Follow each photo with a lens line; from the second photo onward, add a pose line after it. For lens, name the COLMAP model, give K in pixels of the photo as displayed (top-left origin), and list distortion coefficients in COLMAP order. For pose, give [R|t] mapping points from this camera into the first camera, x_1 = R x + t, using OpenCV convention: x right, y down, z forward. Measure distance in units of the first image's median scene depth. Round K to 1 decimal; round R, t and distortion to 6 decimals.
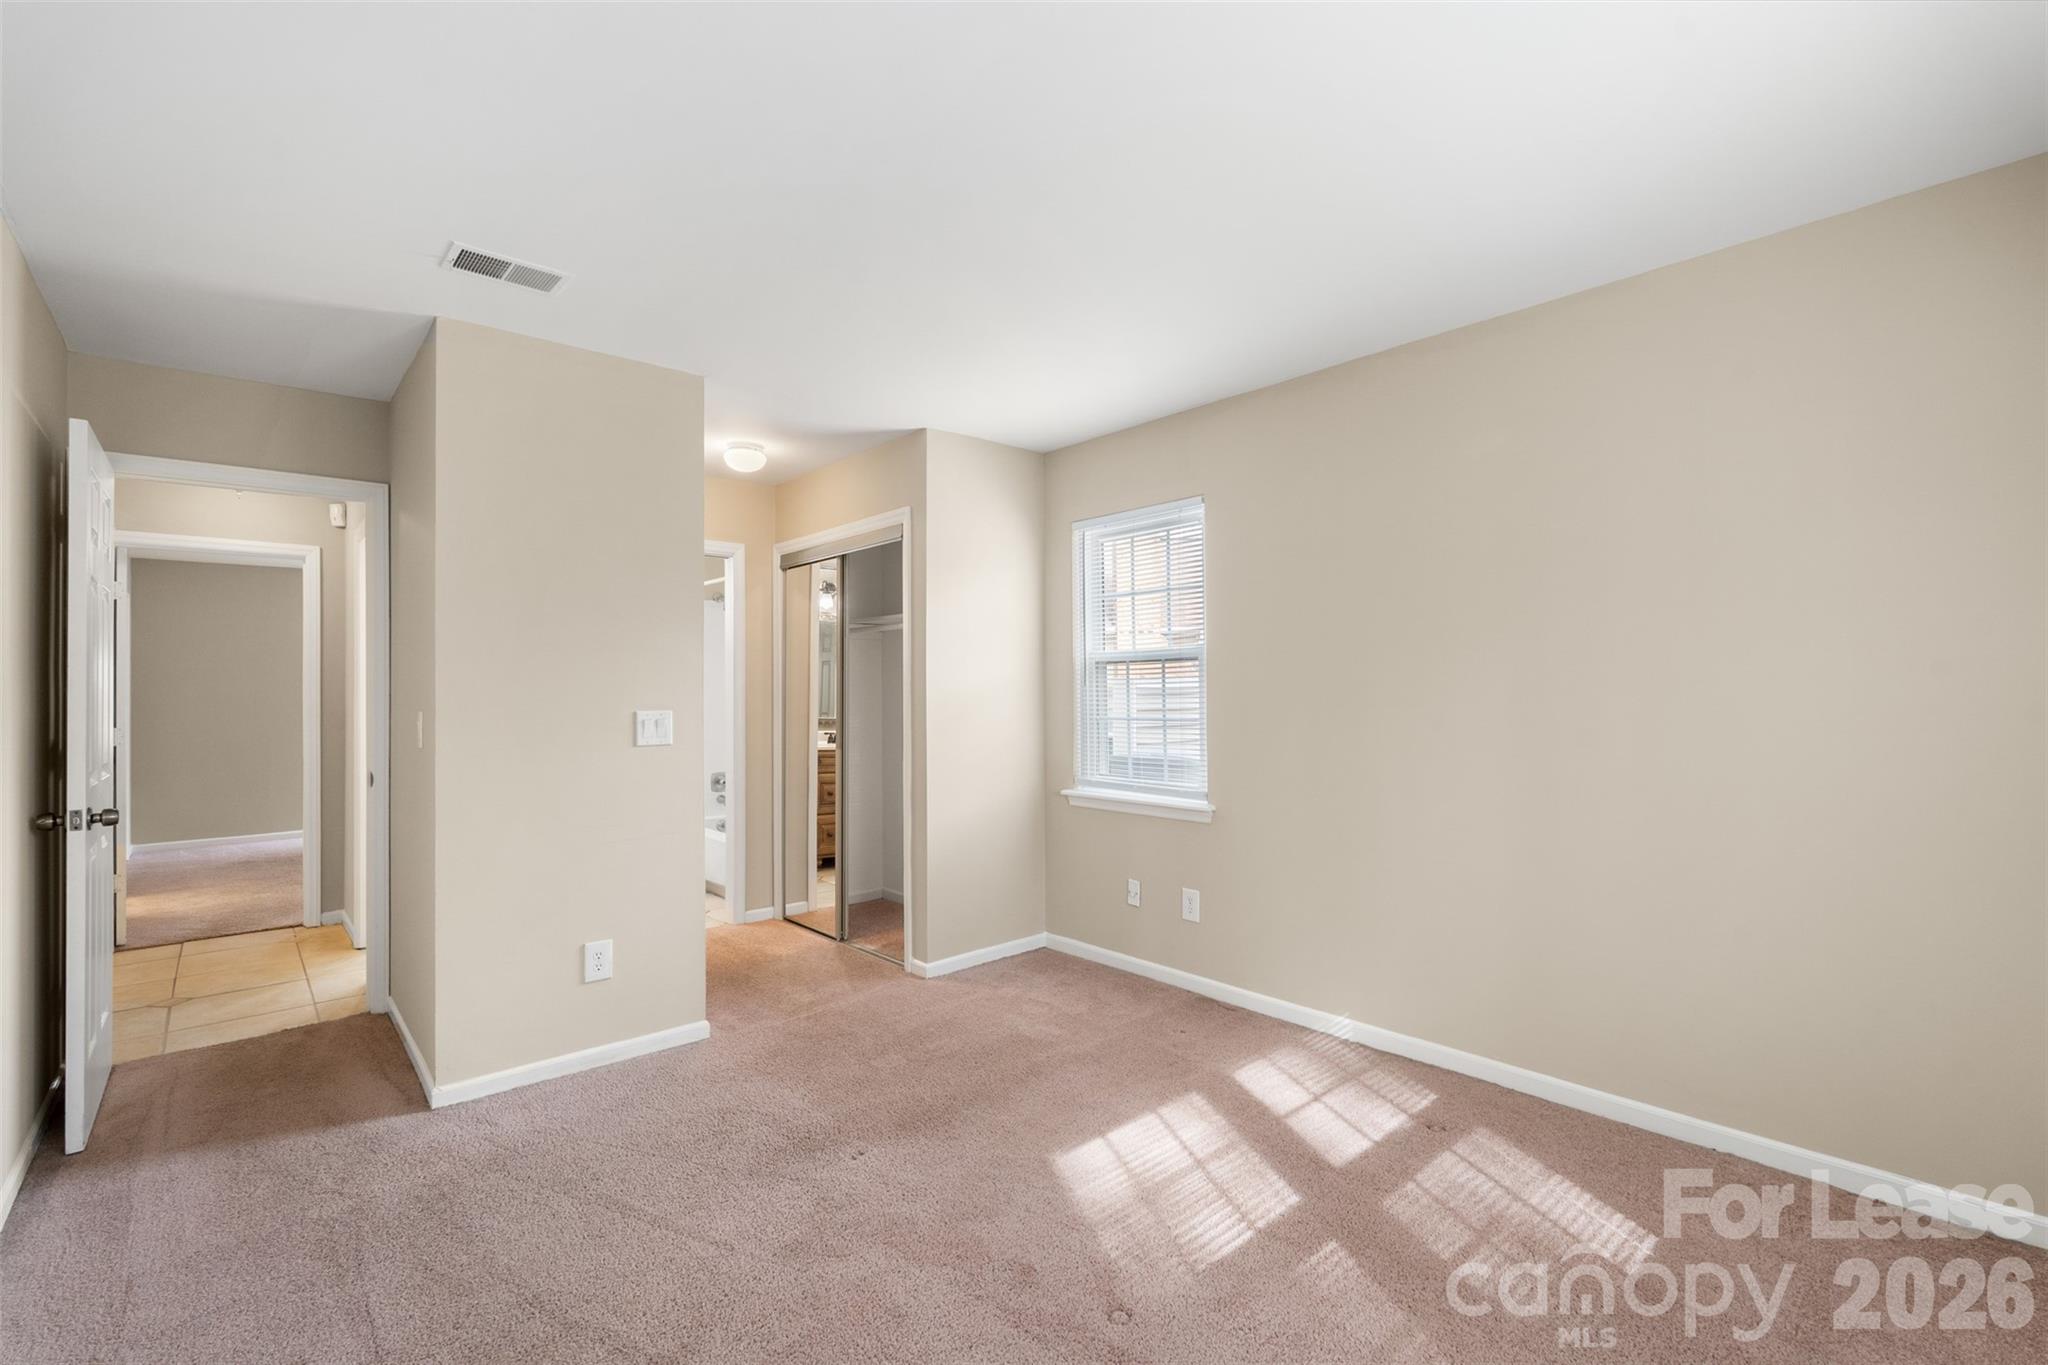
lens RADIAL K [[899.5, 0, 1025.6], [0, 899.5, 683.3], [0, 0, 1]] dist [-0.001751, -0.000545]
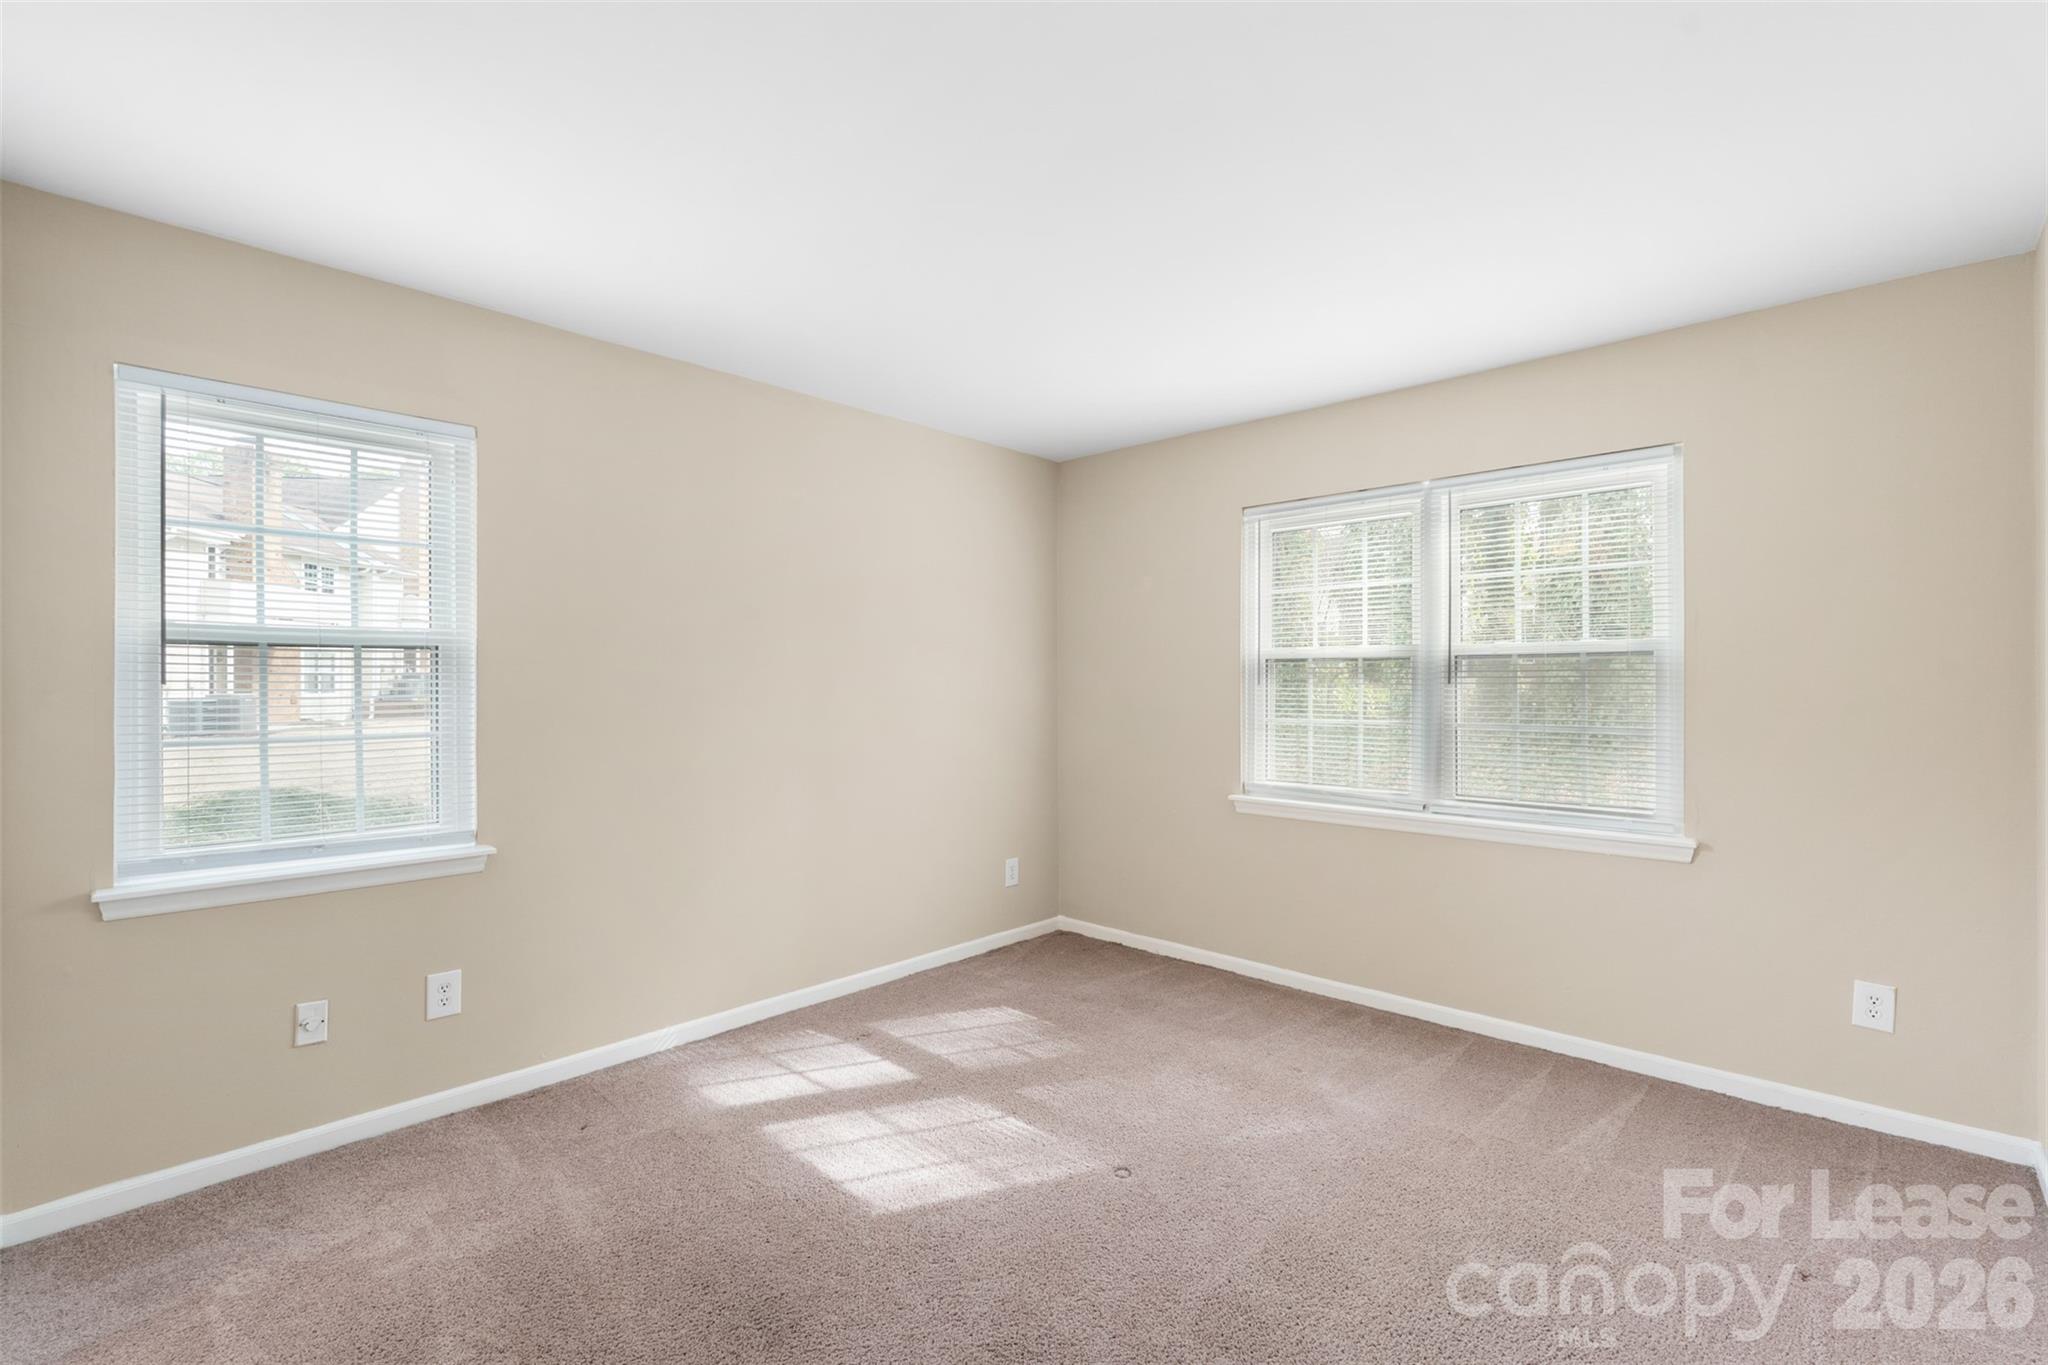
lens RADIAL K [[899.5, 0, 1025.6], [0, 899.5, 683.3], [0, 0, 1]] dist [-0.001751, -0.000545]
pose [[-0.103633, 0.013410, 0.994525, -0.732623], [-0.013932, 0.999791, -0.014933, 0.005145], [-0.994518, -0.015403, -0.103424, 0.786571]]
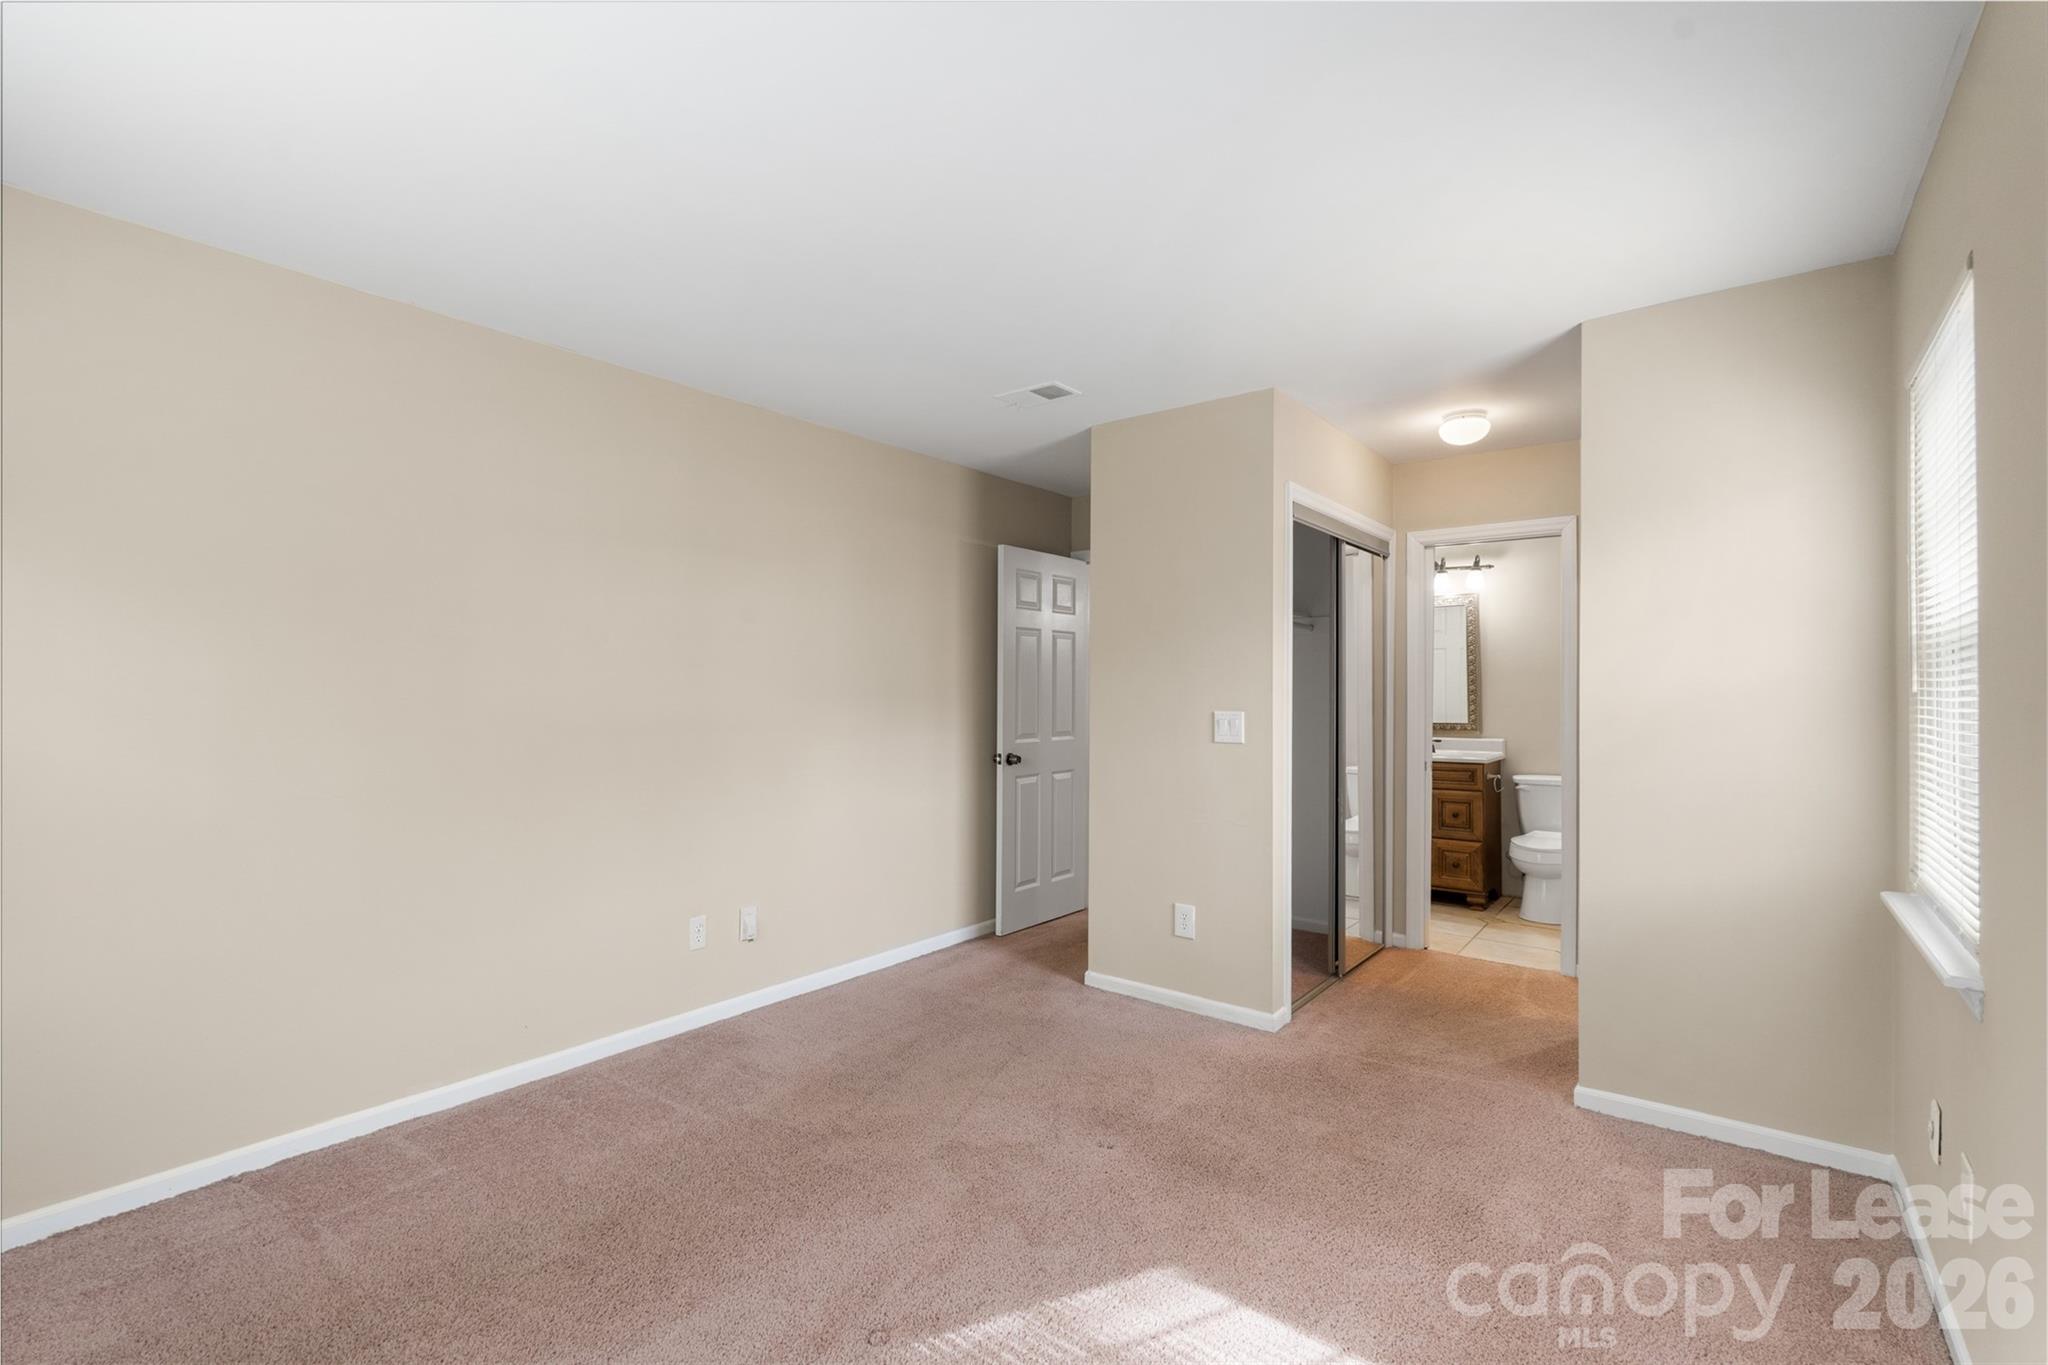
lens RADIAL K [[899.5, 0, 1025.6], [0, 899.5, 683.3], [0, 0, 1]] dist [-0.001751, -0.000545]
pose [[0.184291, 0.001883, -0.982870, 0.672013], [0.003884, 0.999989, 0.002644, -0.008325], [0.982864, -0.004305, 0.184281, 0.598461]]
